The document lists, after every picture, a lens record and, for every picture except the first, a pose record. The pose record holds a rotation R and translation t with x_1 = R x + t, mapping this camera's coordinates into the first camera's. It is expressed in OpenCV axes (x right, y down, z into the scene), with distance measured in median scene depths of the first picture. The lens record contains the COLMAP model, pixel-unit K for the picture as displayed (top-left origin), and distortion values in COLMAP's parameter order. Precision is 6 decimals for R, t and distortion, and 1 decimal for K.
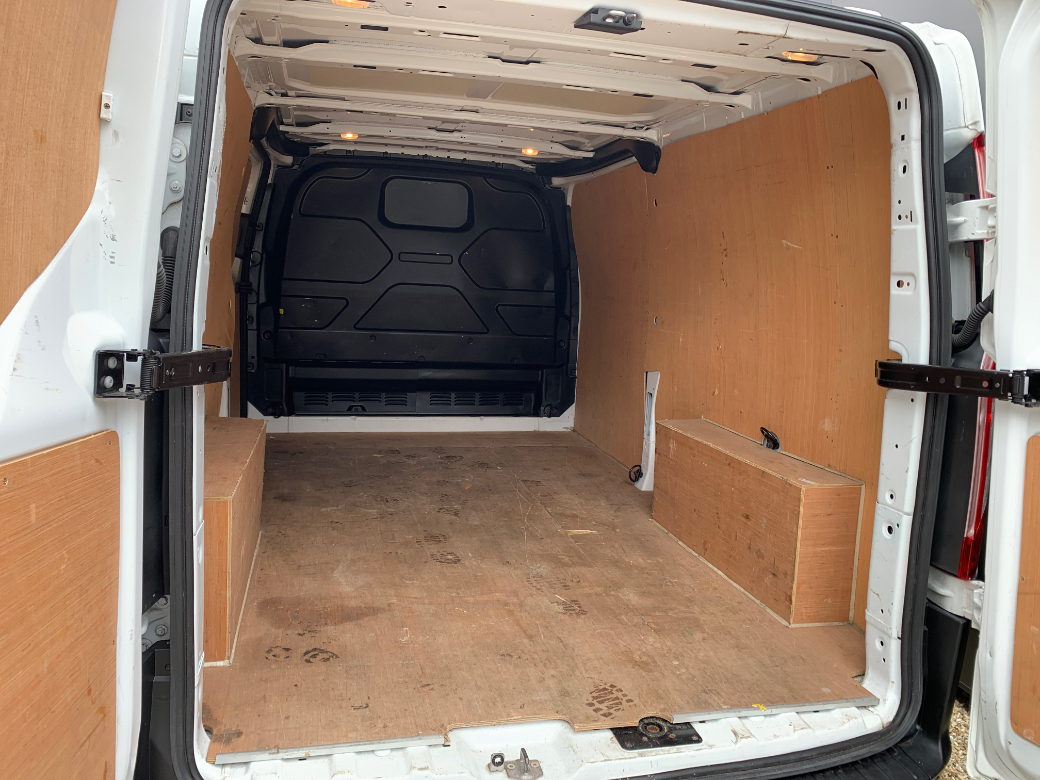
lens RADIAL K [[795.6, 0, 502.3], [0, 795.6, 374.0], [0, 0, 1]] dist [0.041530, -0.015996]
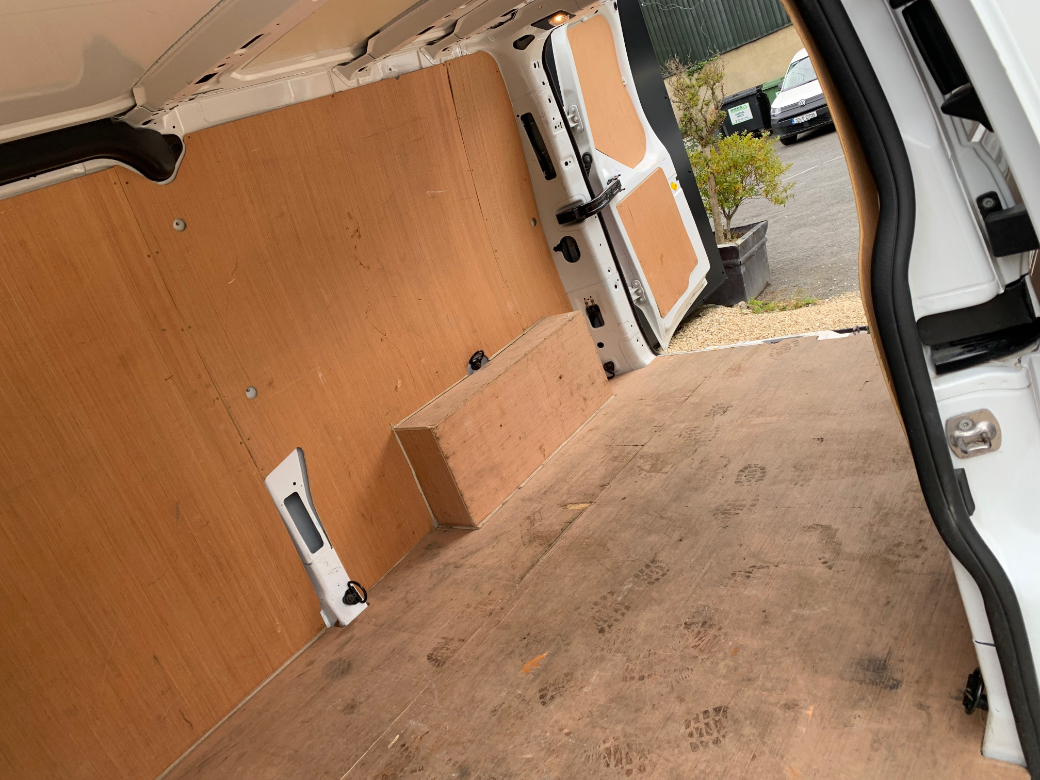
lens RADIAL K [[795.6, 0, 502.3], [0, 795.6, 374.0], [0, 0, 1]] dist [0.041530, -0.015996]
pose [[-0.591333, -0.039931, 0.805438, -0.673808], [0.442826, 0.818639, 0.365697, -0.336560], [-0.673966, 0.572918, -0.466406, 1.674005]]
